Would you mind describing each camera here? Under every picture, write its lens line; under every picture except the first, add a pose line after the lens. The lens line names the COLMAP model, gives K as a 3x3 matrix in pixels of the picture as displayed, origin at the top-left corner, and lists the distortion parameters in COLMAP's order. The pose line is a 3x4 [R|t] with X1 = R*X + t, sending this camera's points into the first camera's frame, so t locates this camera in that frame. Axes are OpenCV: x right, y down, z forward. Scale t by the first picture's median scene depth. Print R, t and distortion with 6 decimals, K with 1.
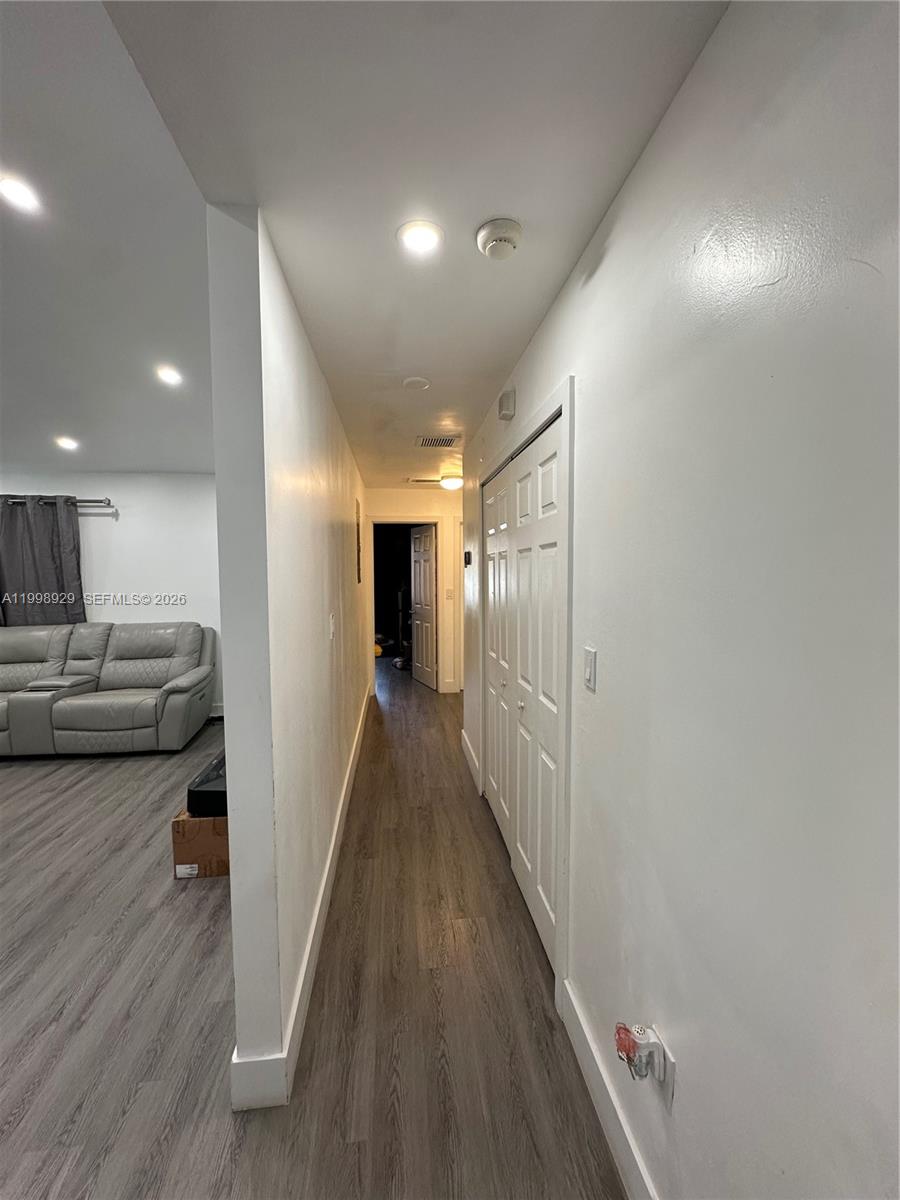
lens RADIAL K [[478.3, 0, 450.0], [0, 478.3, 601.5], [0, 0, 1]] dist [-0.005367, 0.000842]
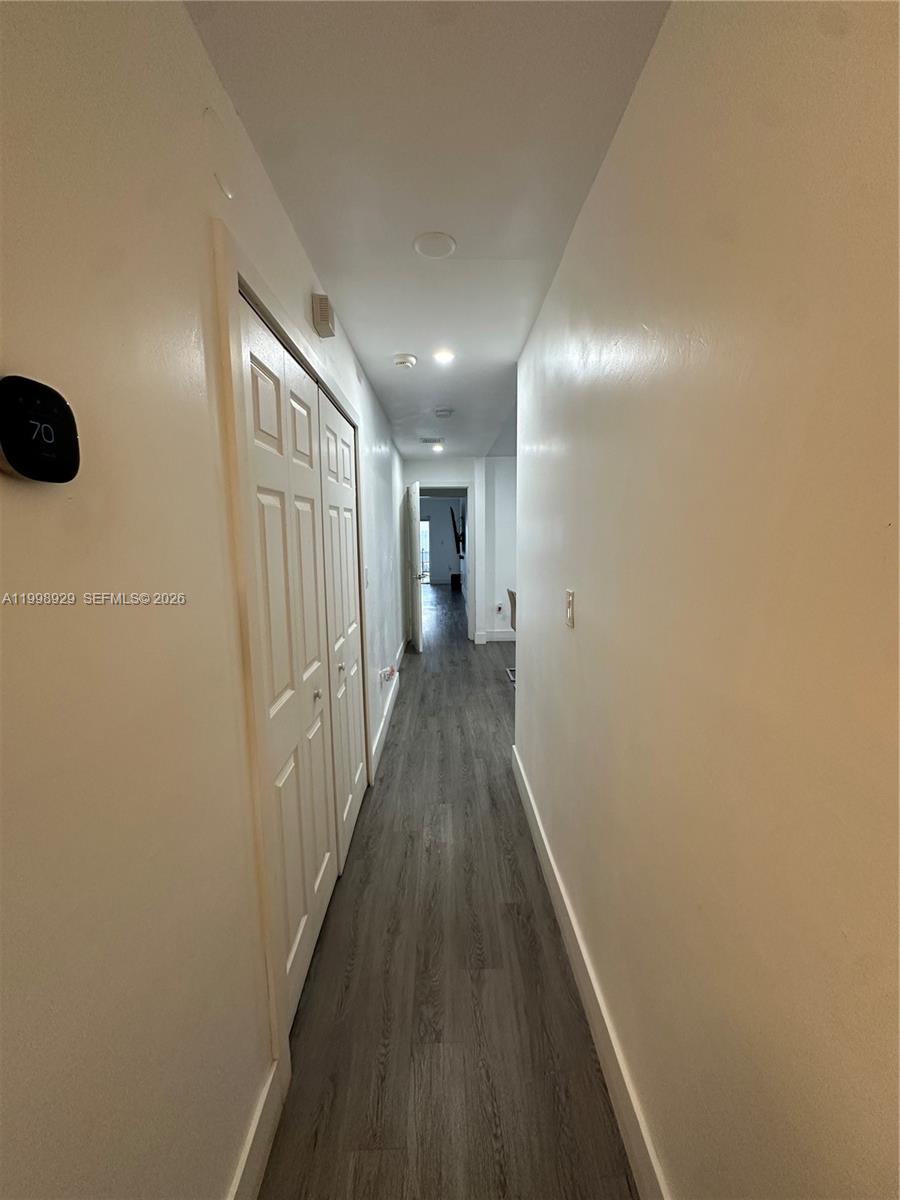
lens RADIAL K [[478.3, 0, 448.3], [0, 478.3, 595.8], [0, 0, 1]] dist [-0.005367, 0.000842]
pose [[-0.994855, 0.006339, 0.101111, -0.174999], [0.026111, 0.980366, 0.195448, -0.115661], [-0.097887, 0.197083, -0.975488, 1.953571]]
